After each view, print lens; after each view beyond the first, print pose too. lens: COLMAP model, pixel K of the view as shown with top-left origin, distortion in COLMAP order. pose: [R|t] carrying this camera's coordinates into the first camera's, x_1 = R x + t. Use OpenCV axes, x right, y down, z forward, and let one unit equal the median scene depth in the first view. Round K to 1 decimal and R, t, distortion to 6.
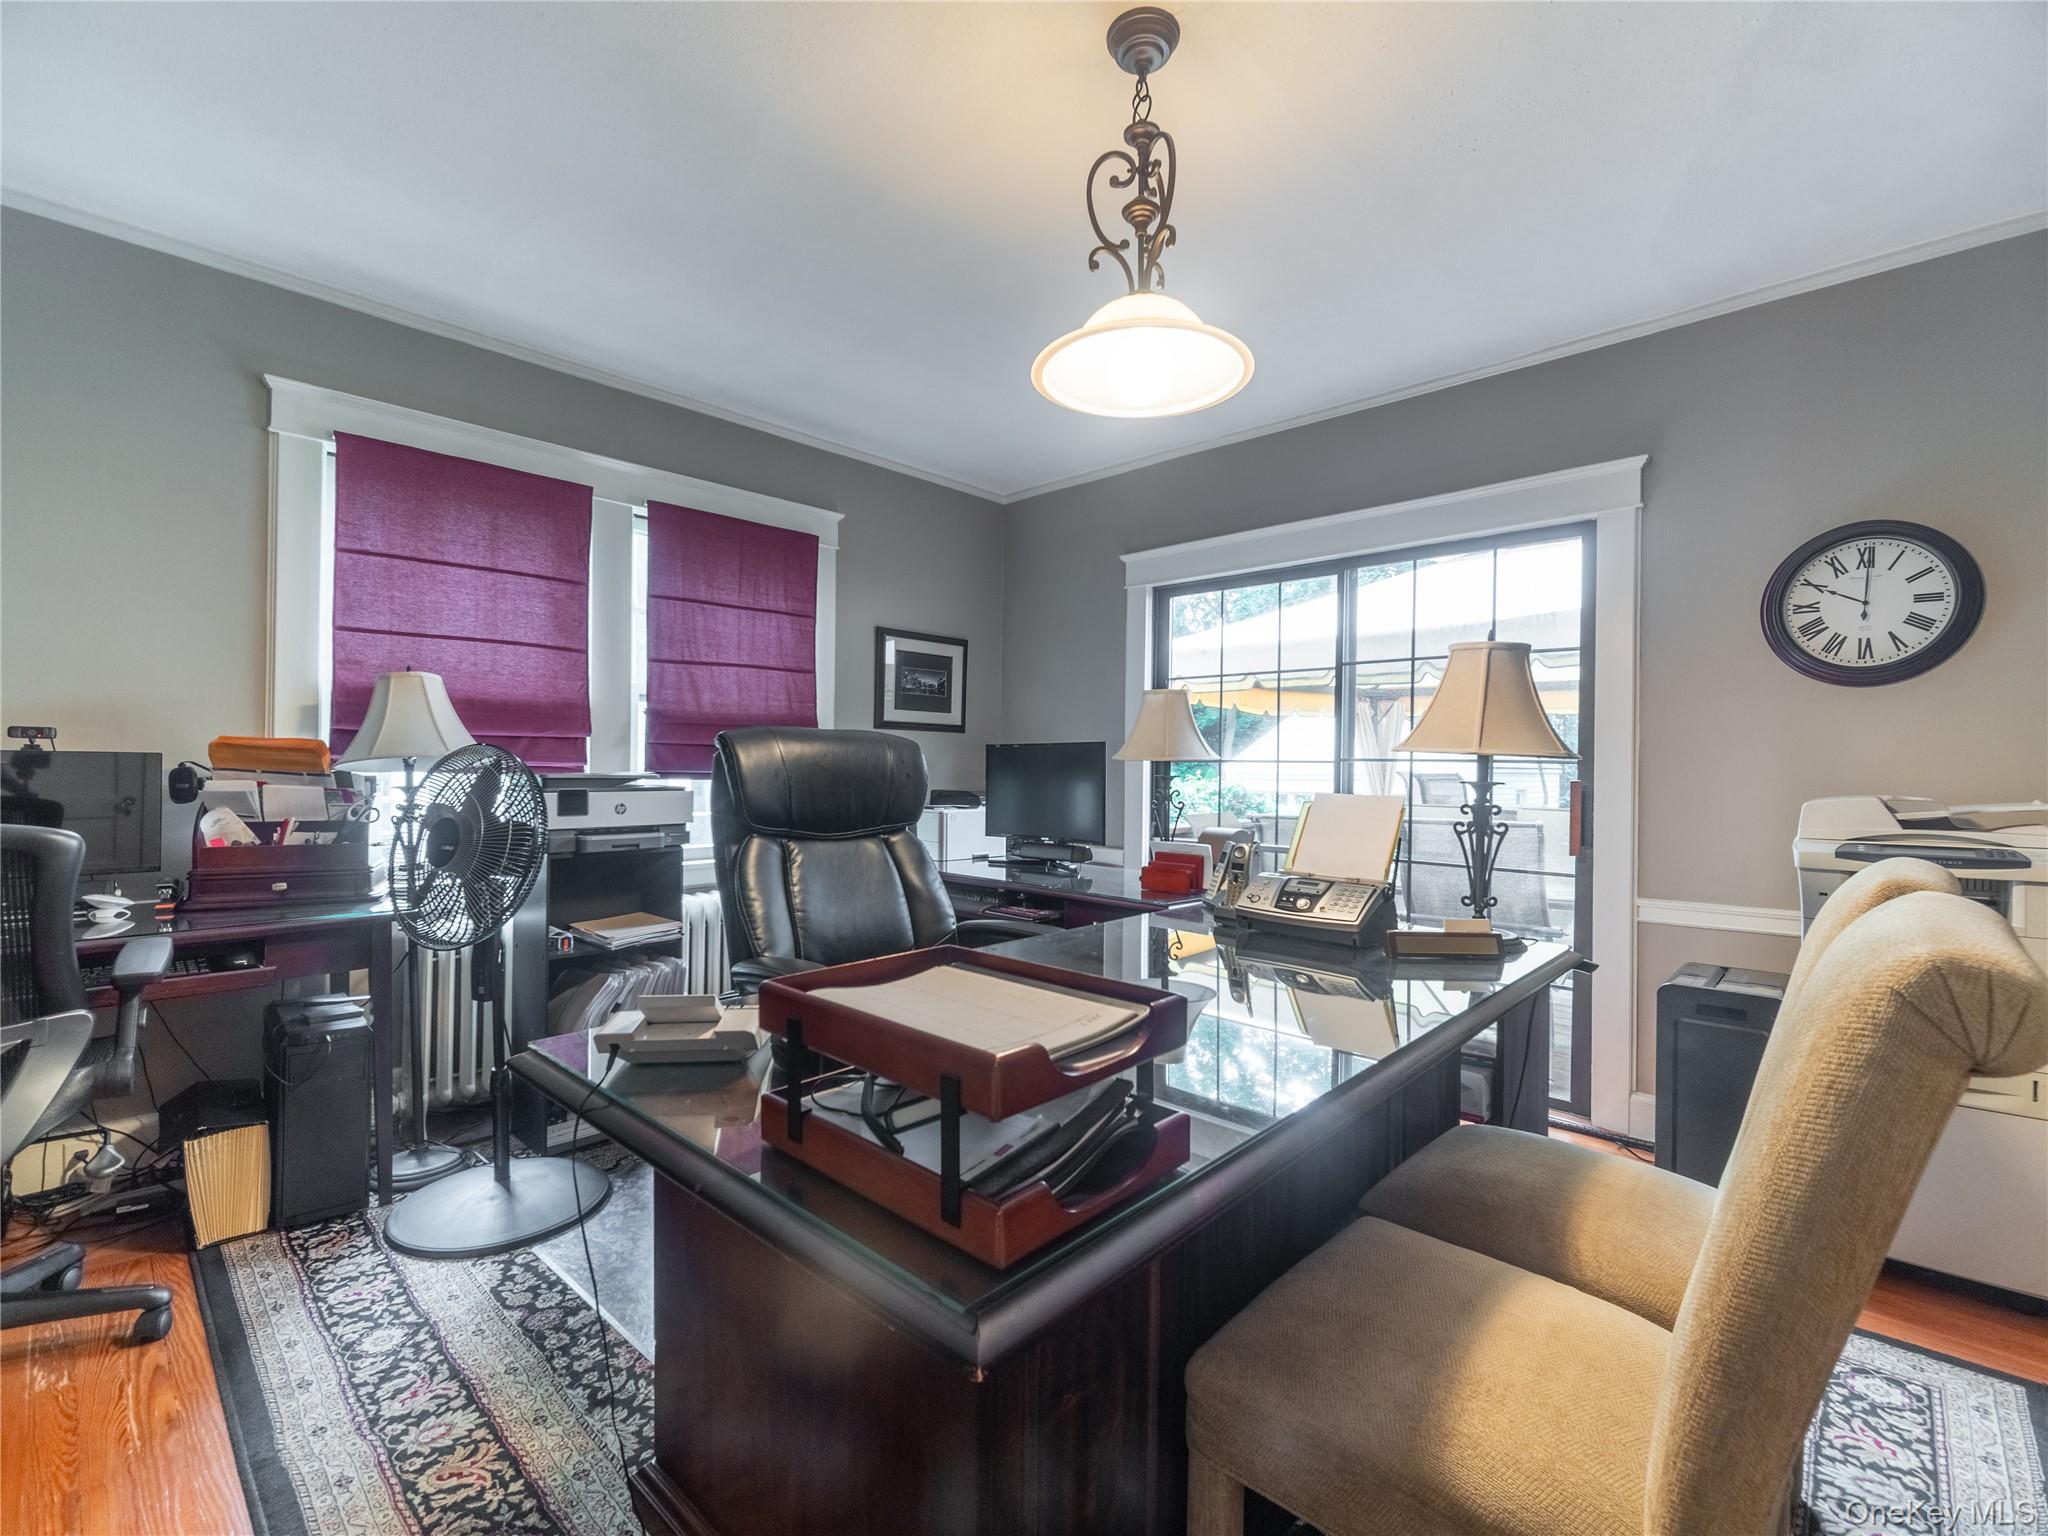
lens RADIAL K [[930.3, 0, 1024.5], [0, 930.3, 768.1], [0, 0, 1]] dist [-0.007047, -0.001855]
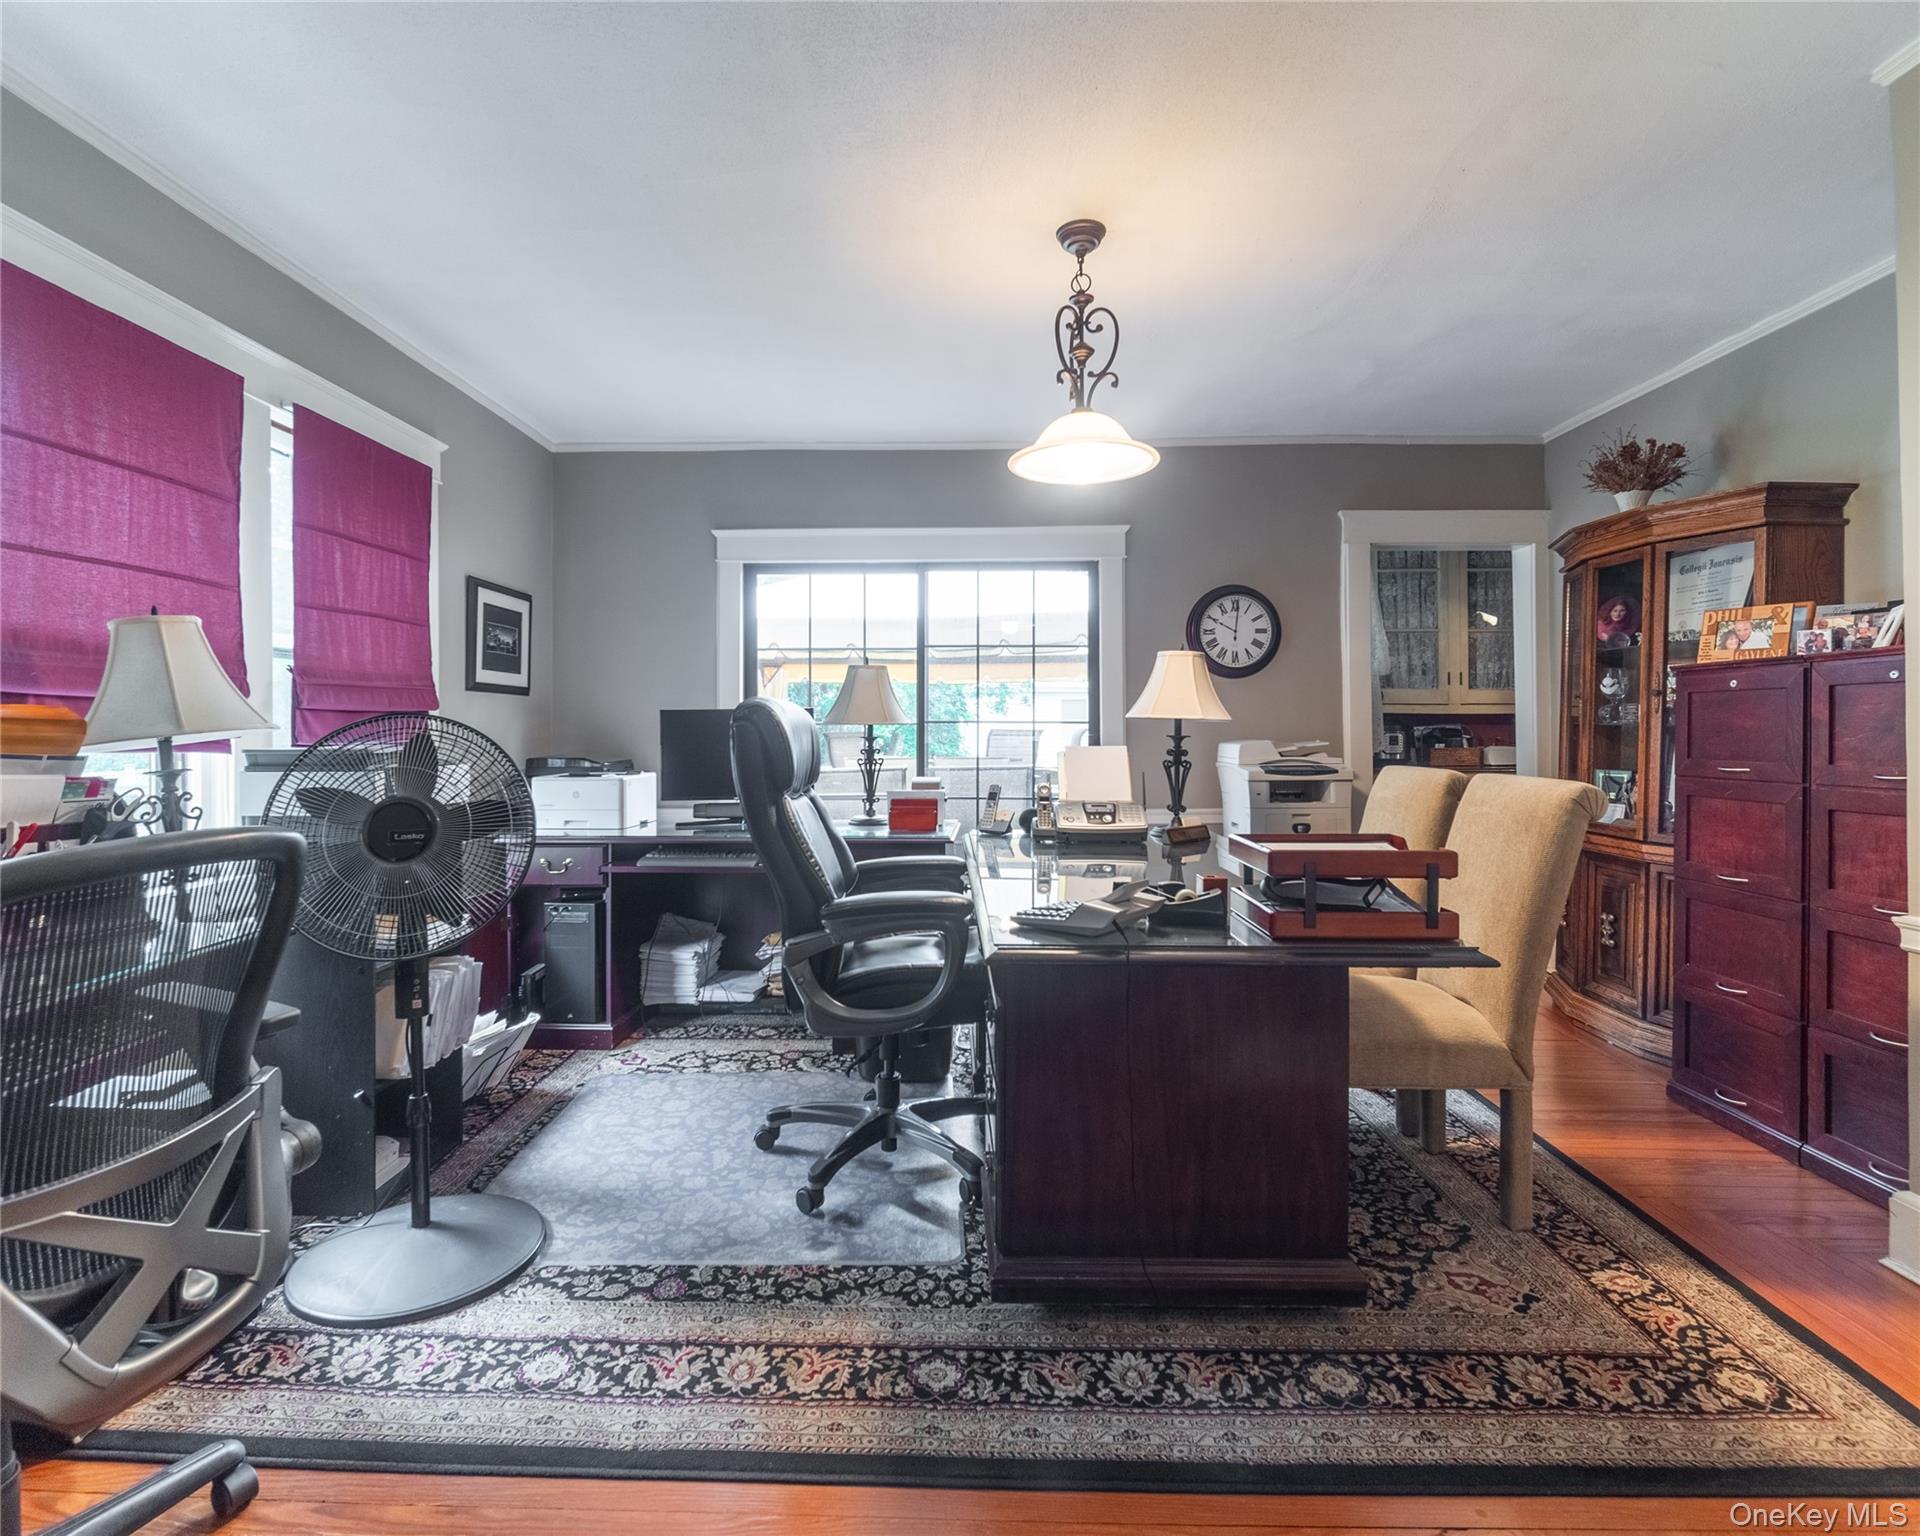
lens RADIAL K [[936.5, 0, 996.6], [0, 936.5, 727.0], [0, 0, 1]] dist [-0.015708, -0.000154]
pose [[0.725204, -0.012269, 0.688425, -0.682762], [0.012255, 0.999913, 0.004911, -0.010156], [-0.688425, 0.004875, 0.725291, 0.016098]]
